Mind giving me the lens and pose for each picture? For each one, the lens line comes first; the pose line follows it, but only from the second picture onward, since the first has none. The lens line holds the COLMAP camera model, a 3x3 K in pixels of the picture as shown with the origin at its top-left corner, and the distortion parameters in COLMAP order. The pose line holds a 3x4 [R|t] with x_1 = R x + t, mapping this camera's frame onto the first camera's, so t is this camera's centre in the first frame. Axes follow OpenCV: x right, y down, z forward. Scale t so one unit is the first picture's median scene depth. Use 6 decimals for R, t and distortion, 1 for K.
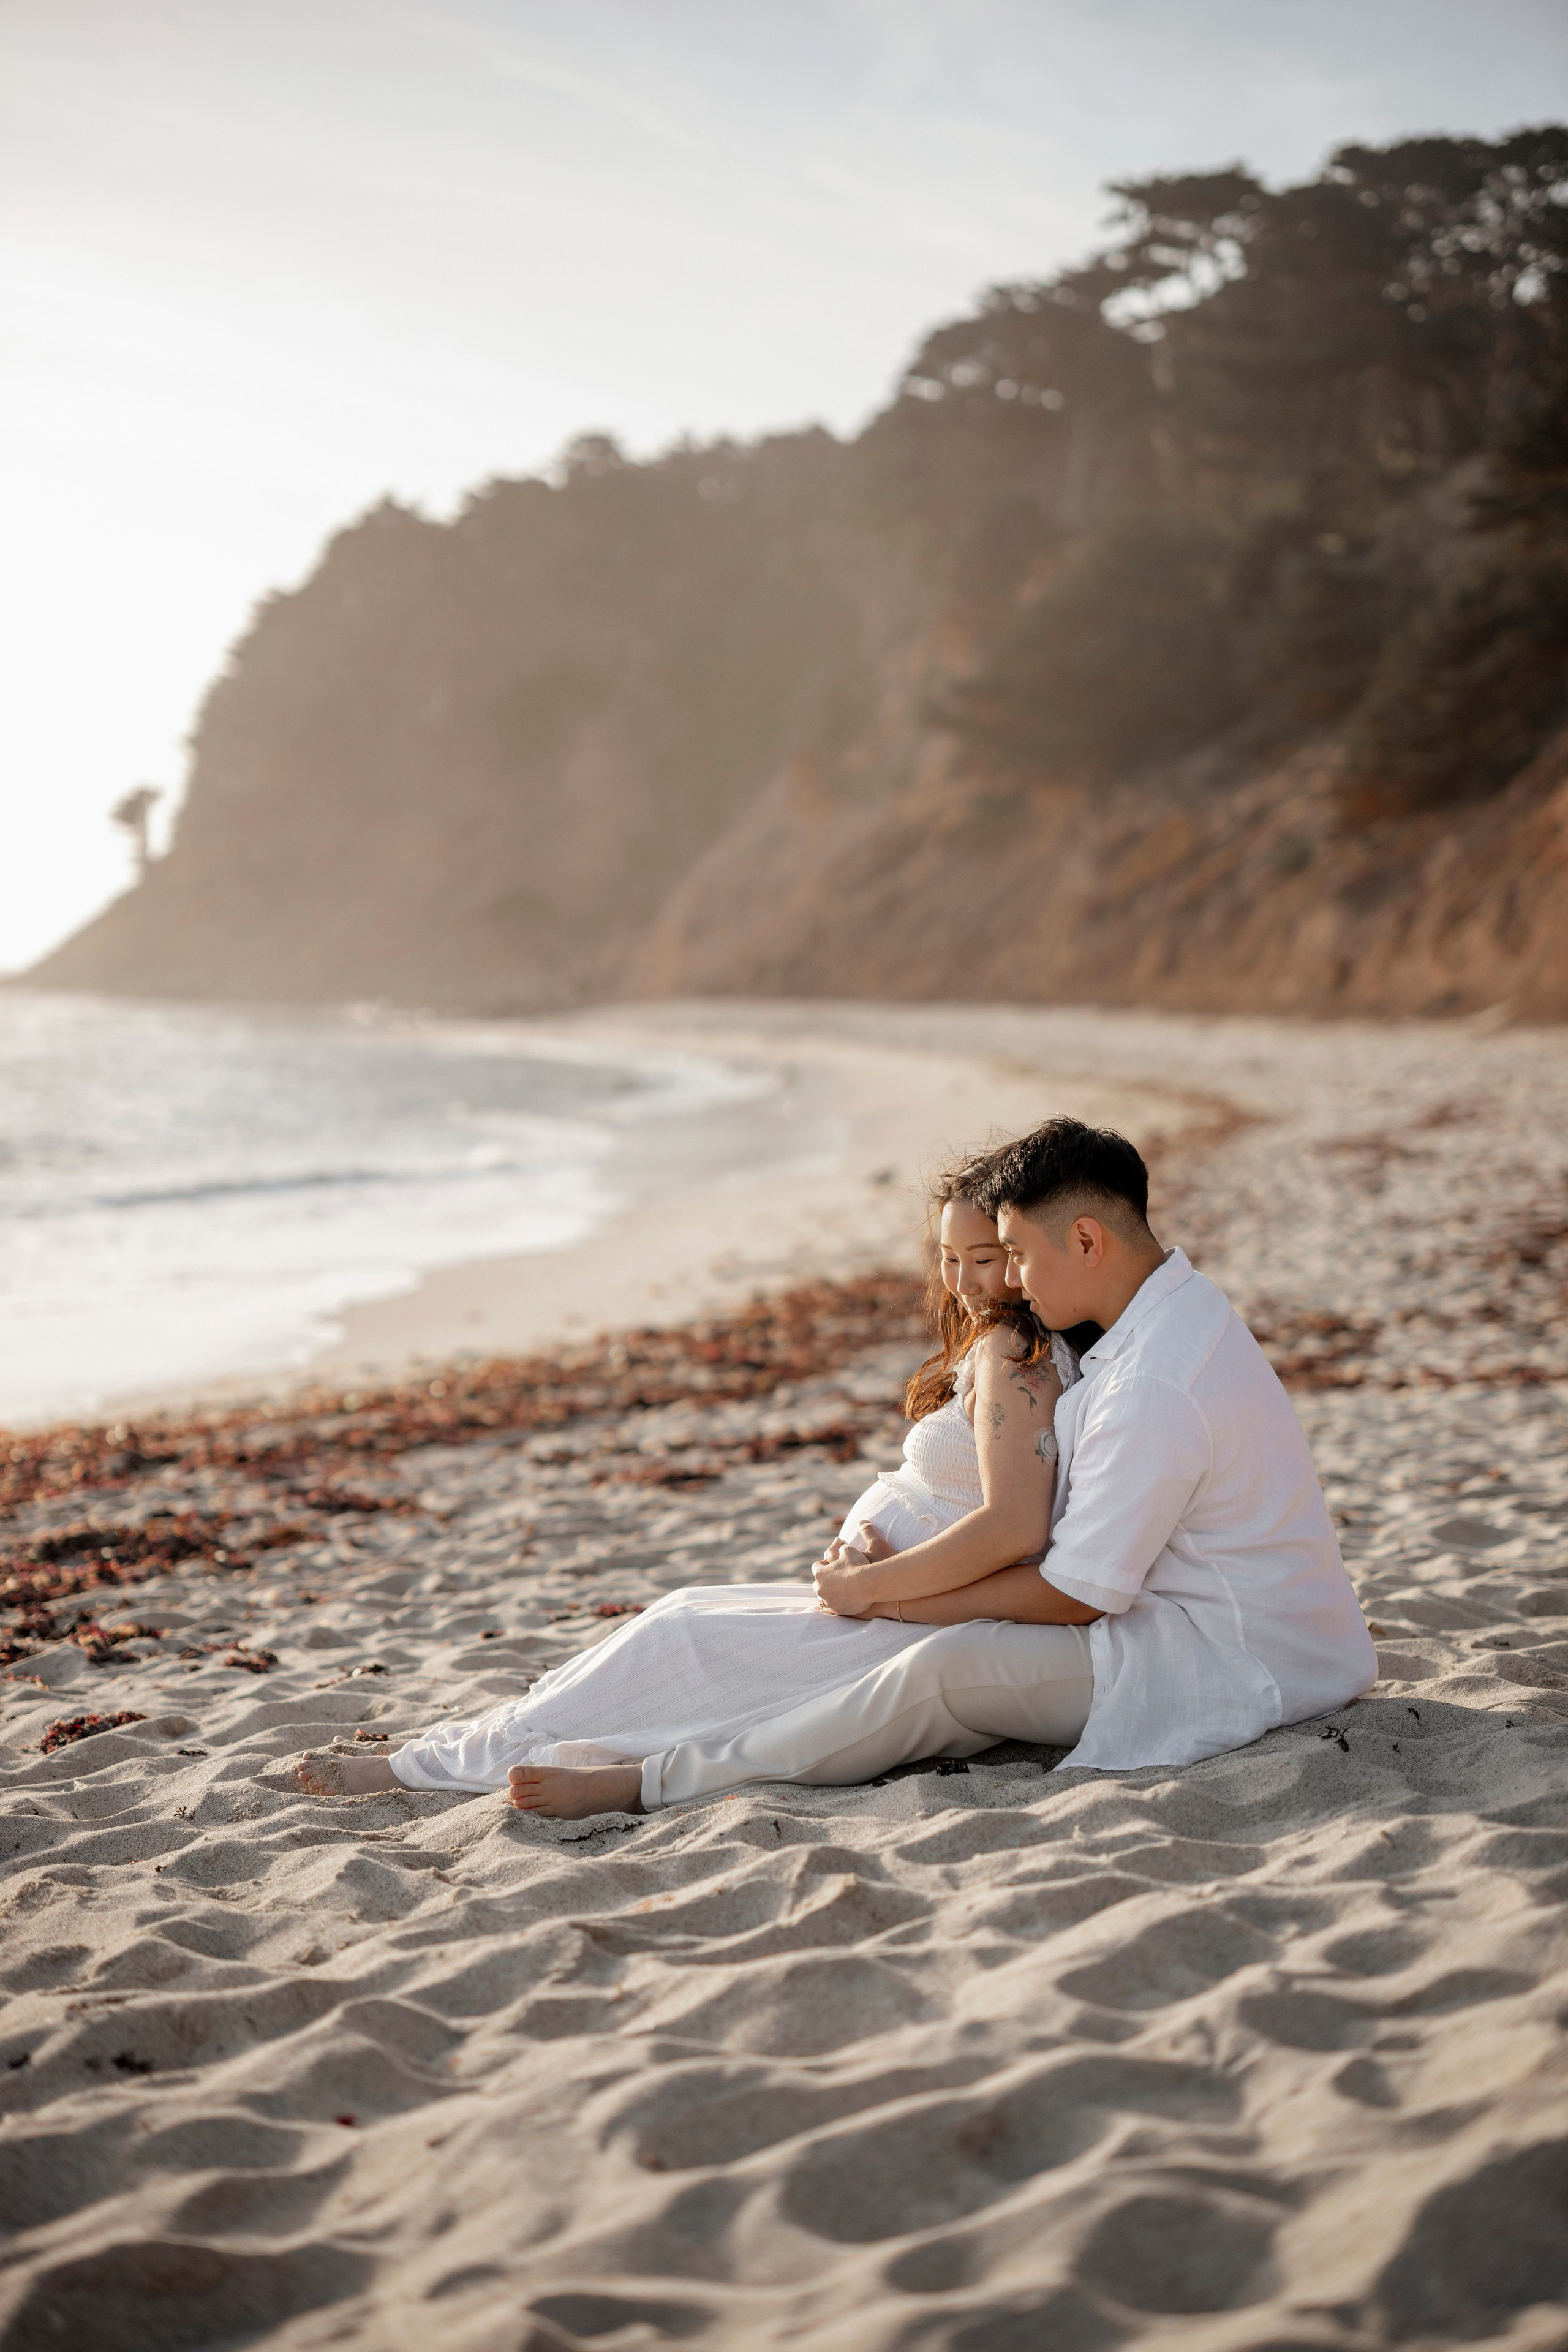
lens RADIAL K [[3230.9, 0, 764.9], [0, 3230.9, 1173.5], [0, 0, 1]] dist [-0.020296, 0.000000]
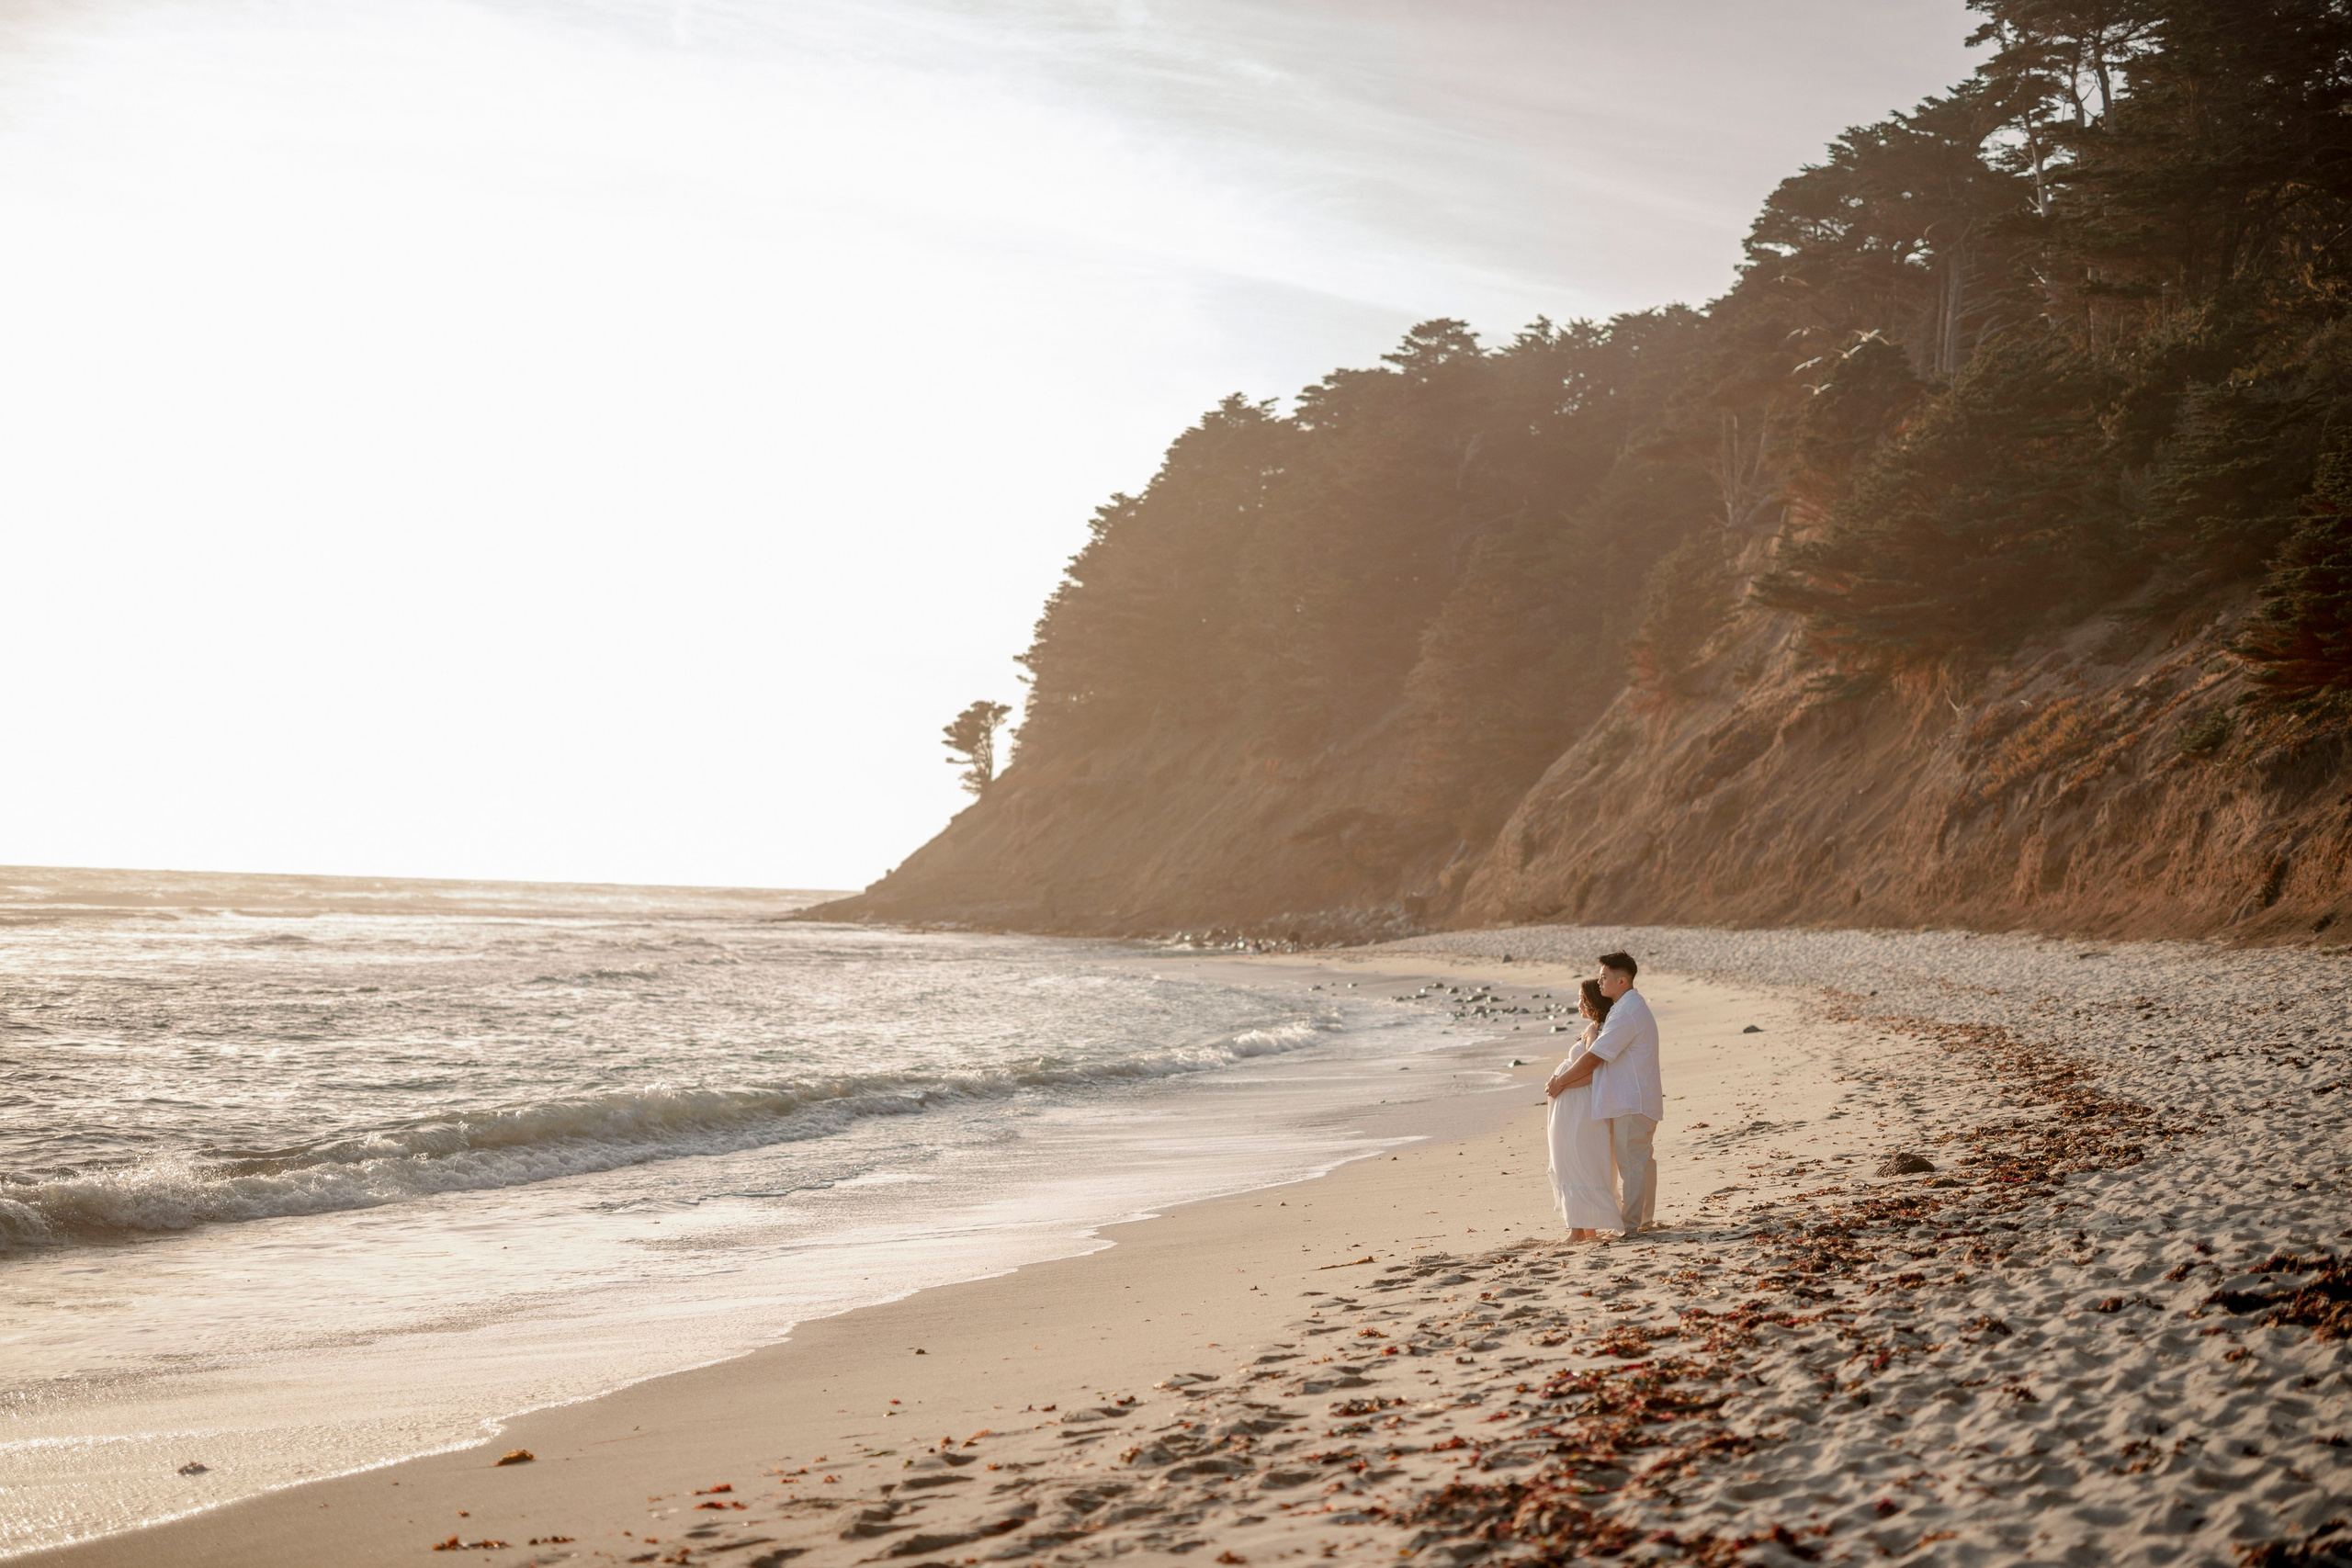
lens RADIAL K [[3422.3, 0, 1177.1], [0, 3422.3, 791.4], [0, 0, 1]] dist [-0.017551, 0.000000]
pose [[0.991106, -0.013244, -0.132411, 0.017496], [0.001067, 0.995794, -0.091614, -0.005198], [0.133068, 0.090658, 0.986952, 0.100724]]
